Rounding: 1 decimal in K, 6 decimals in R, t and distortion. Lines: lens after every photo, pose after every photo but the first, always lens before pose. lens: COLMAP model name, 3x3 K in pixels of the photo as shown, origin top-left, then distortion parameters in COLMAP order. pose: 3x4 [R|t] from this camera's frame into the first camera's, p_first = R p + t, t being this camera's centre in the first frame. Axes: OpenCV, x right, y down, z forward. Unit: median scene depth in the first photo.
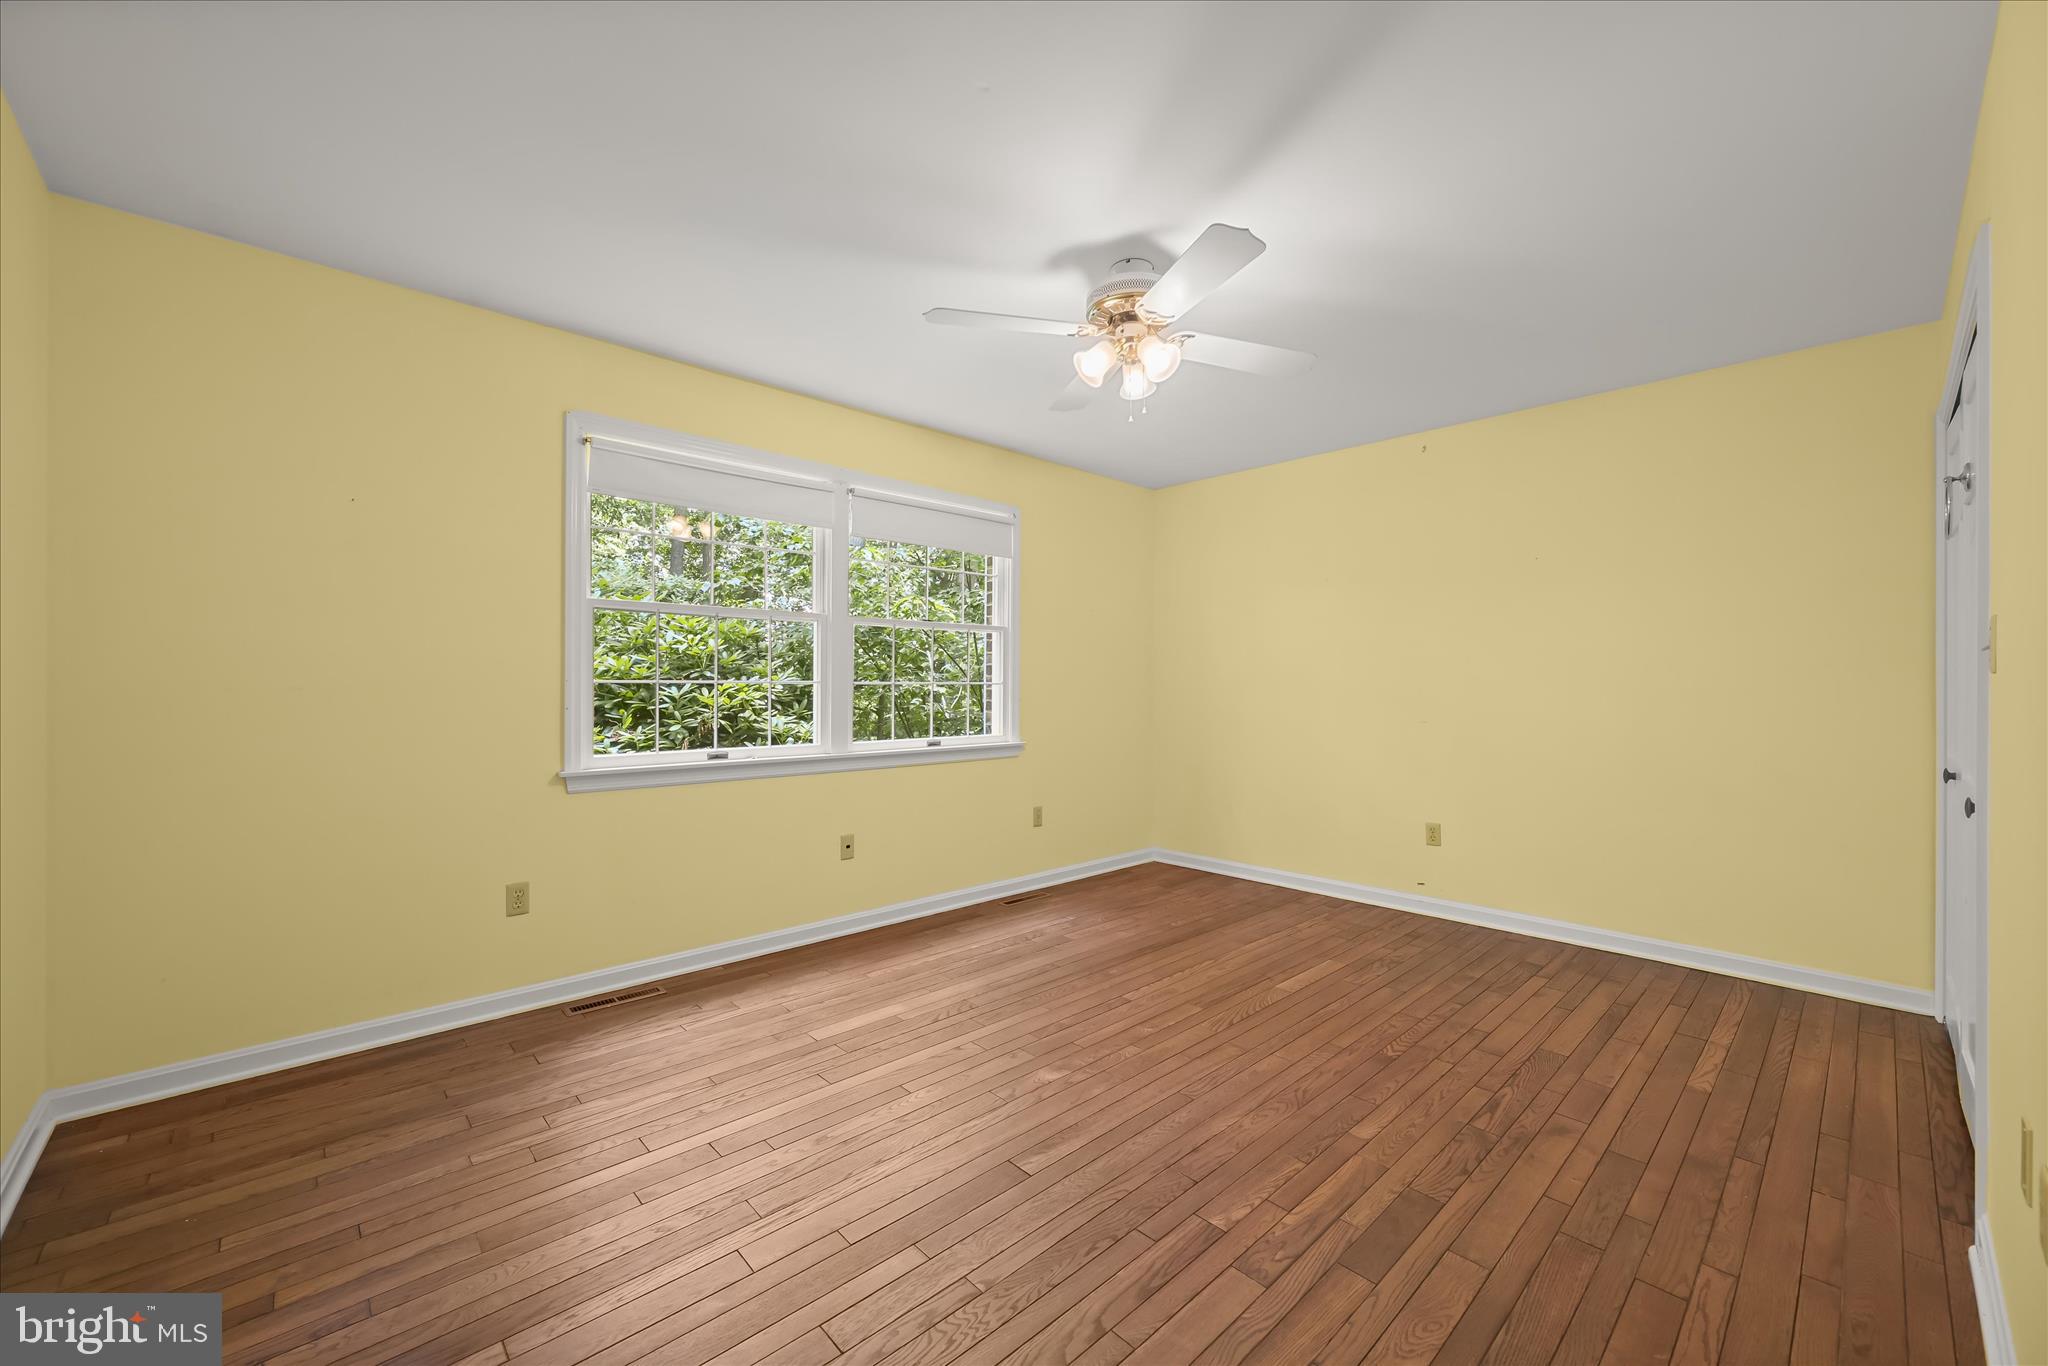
lens RADIAL K [[808.5, 0, 1023.1], [0, 808.5, 679.4], [0, 0, 1]] dist [-0.002989, -0.000054]
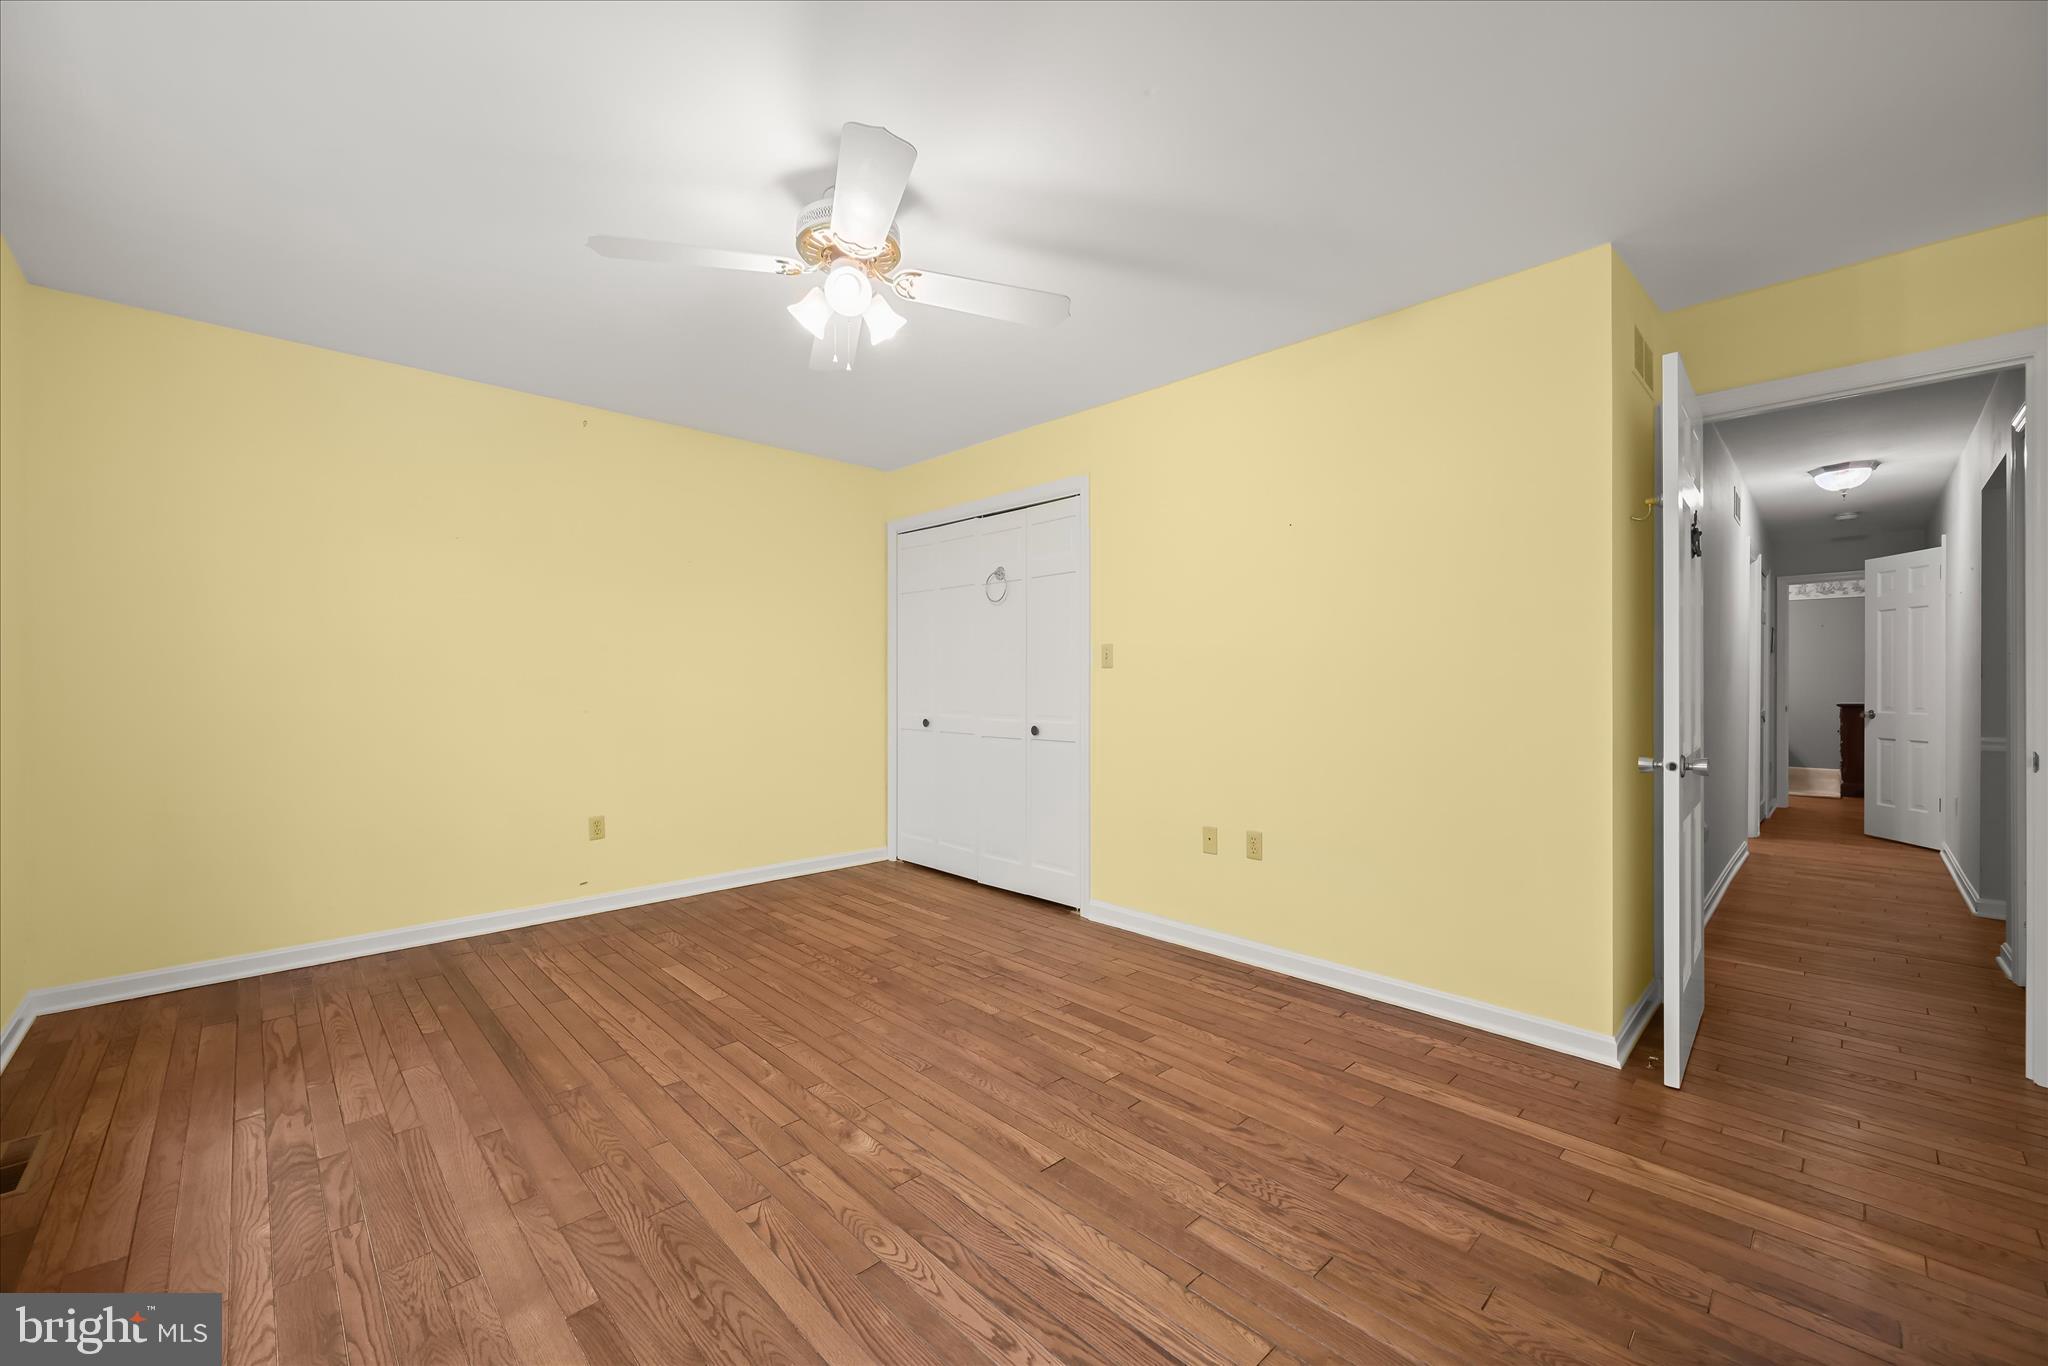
lens RADIAL K [[808.5, 0, 1023.1], [0, 808.5, 679.4], [0, 0, 1]] dist [-0.002989, -0.000054]
pose [[-0.015925, -0.000758, 0.999873, -0.628909], [-0.006800, 0.999977, 0.000649, 0.012097], [-0.999850, -0.006789, -0.015930, 0.676816]]
